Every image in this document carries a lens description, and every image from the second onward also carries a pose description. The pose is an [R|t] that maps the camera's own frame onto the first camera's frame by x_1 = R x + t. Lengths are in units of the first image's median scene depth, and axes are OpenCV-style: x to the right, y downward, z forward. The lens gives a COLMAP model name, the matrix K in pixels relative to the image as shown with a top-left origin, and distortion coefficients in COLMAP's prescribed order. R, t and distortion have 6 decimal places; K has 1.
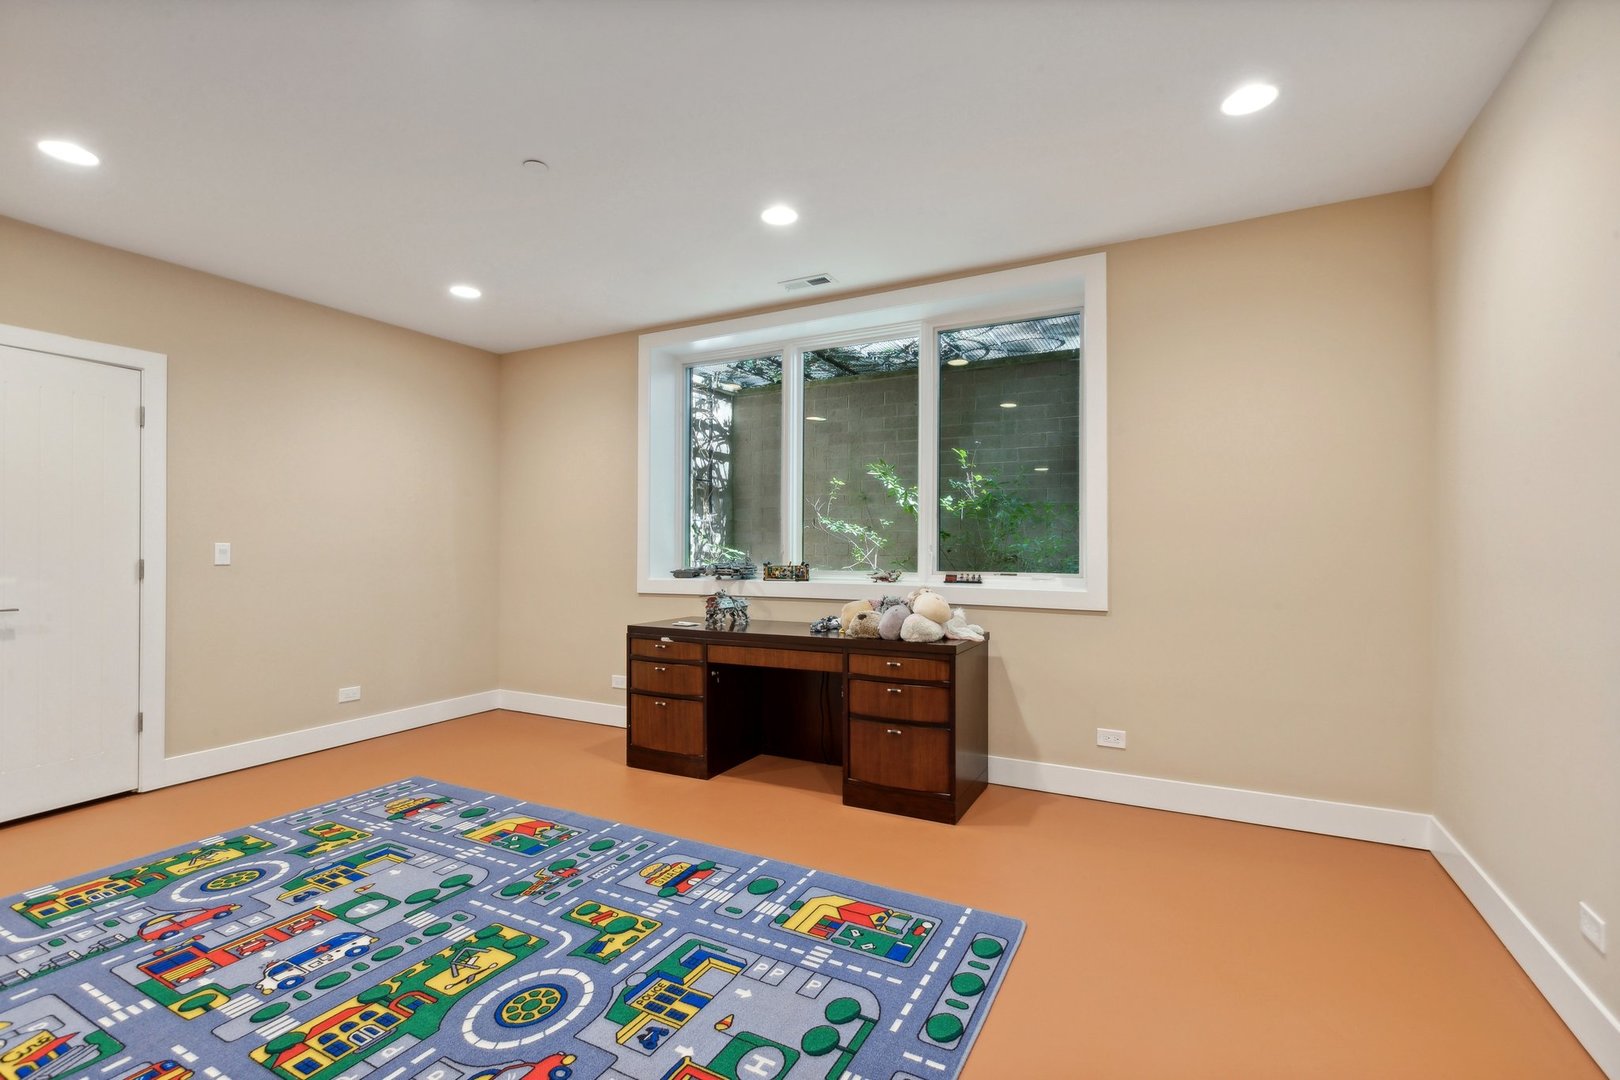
lens RADIAL K [[736.1, 0, 809.2], [0, 736.1, 538.2], [0, 0, 1]] dist [0.003505, 0.000854]
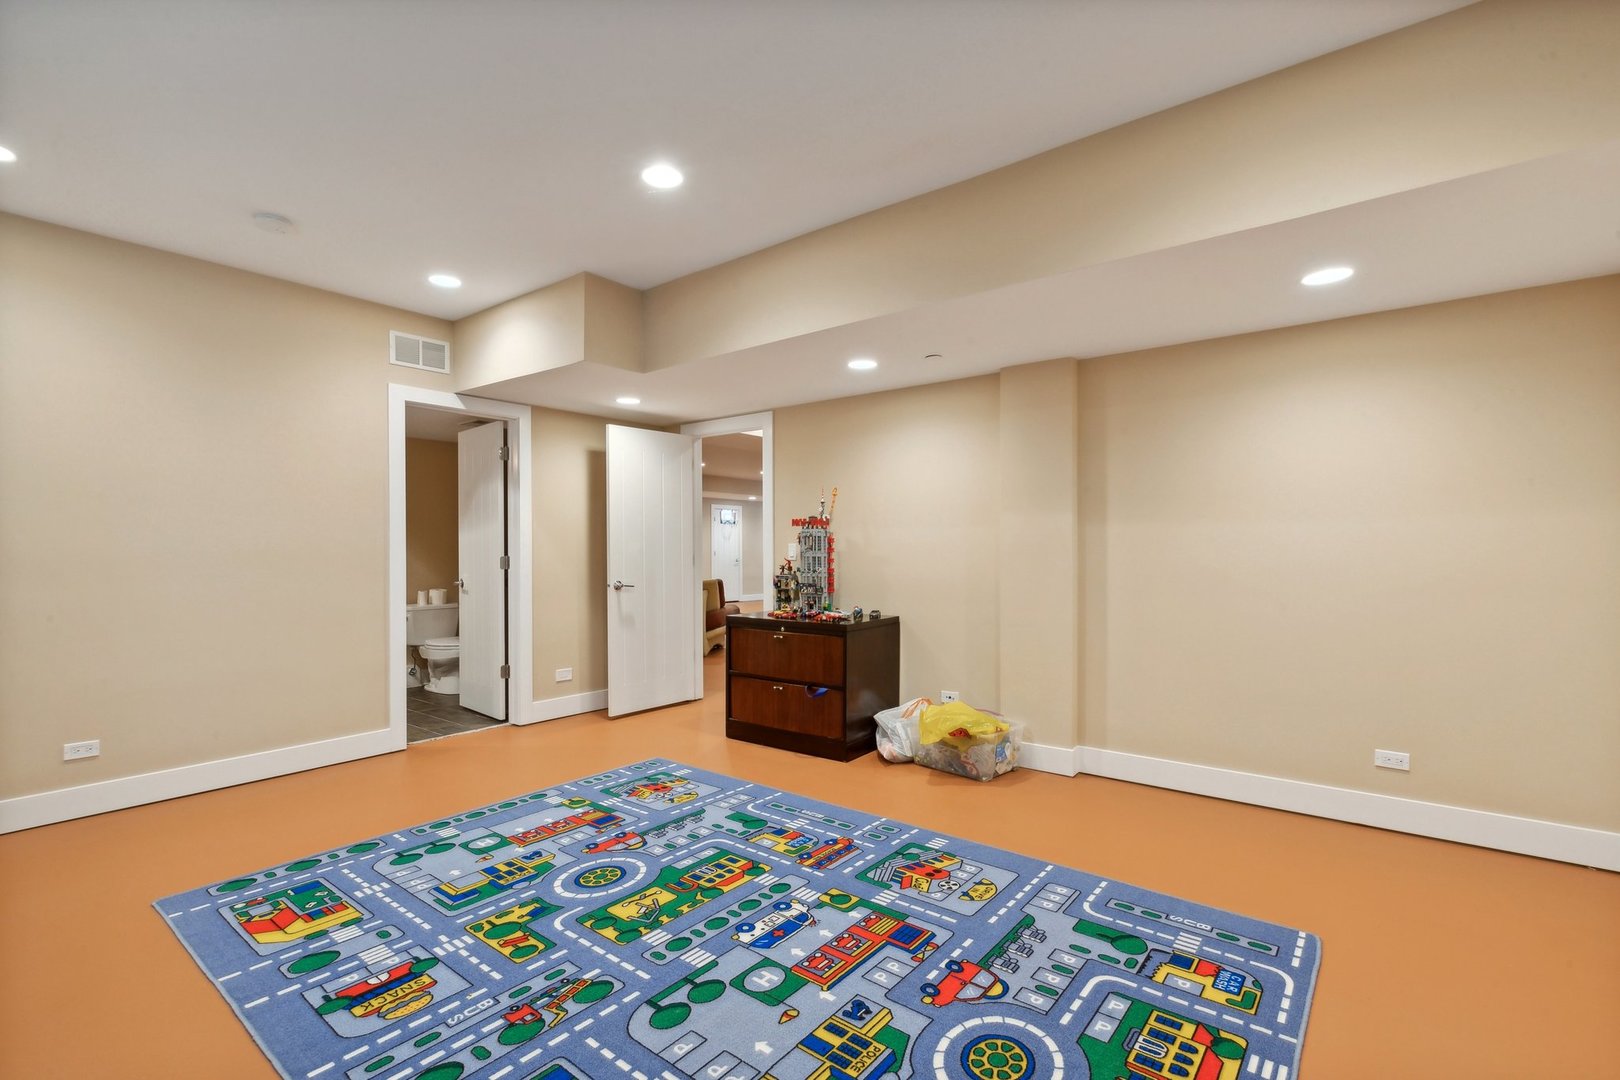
lens RADIAL K [[736.1, 0, 808.2], [0, 736.1, 542.8], [0, 0, 1]] dist [0.003505, 0.000854]
pose [[-0.984099, 0.005763, 0.177530, -0.880852], [0.002379, 0.999812, -0.019268, 0.025735], [-0.177607, -0.018540, -0.983927, 2.009694]]
